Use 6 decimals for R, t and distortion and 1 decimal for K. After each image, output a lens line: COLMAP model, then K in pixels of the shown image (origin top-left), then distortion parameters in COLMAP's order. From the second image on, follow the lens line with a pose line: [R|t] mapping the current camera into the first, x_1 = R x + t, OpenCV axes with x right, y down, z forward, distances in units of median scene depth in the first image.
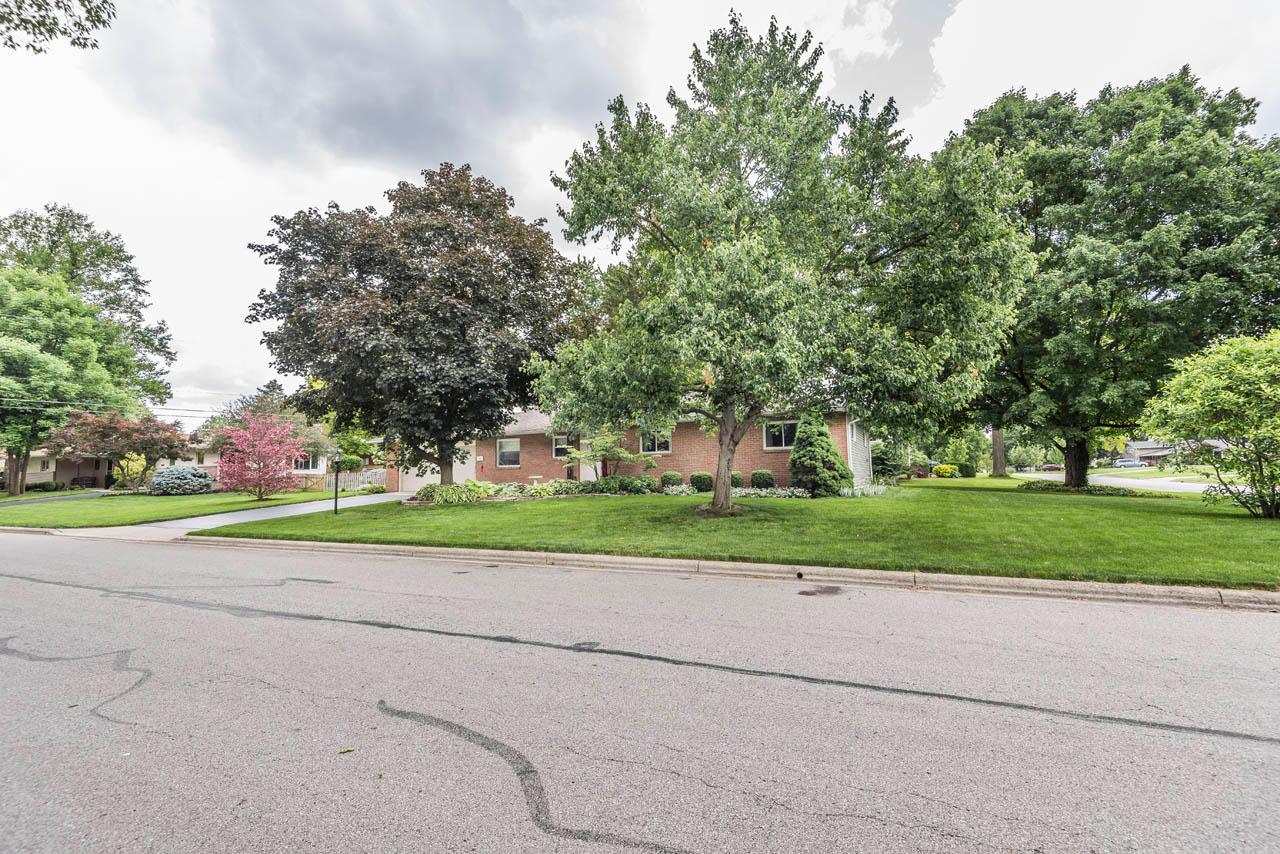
lens RADIAL K [[583.9, 0, 640.0], [0, 583.9, 427.0], [0, 0, 1]] dist [0.019032, -0.000149]
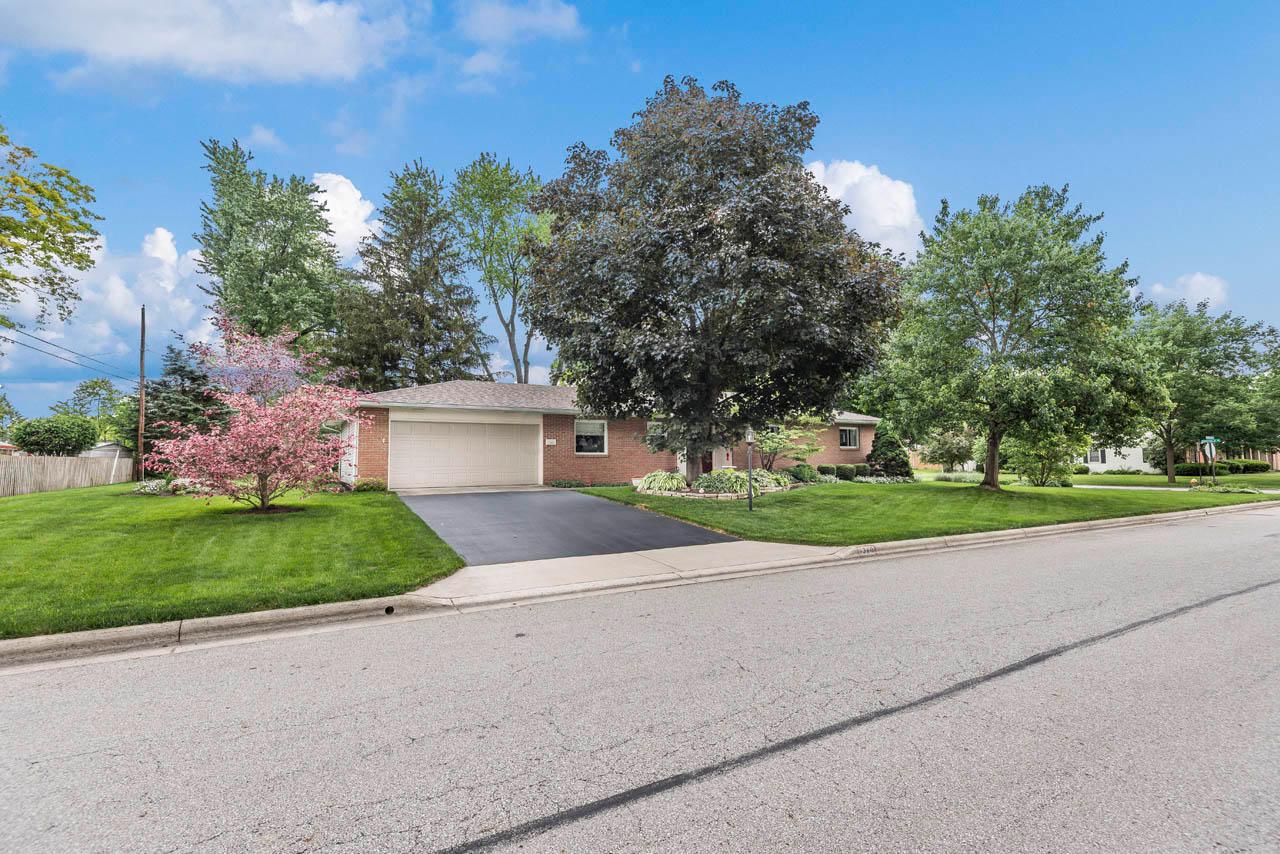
lens RADIAL K [[583.9, 0, 640.0], [0, 583.9, 427.0], [0, 0, 1]] dist [0.019032, -0.000149]
pose [[0.553573, 0.066238, 0.830162, -1.160133], [-0.073620, 0.996822, -0.030444, 0.067525], [-0.829540, -0.044264, 0.556690, 0.667302]]
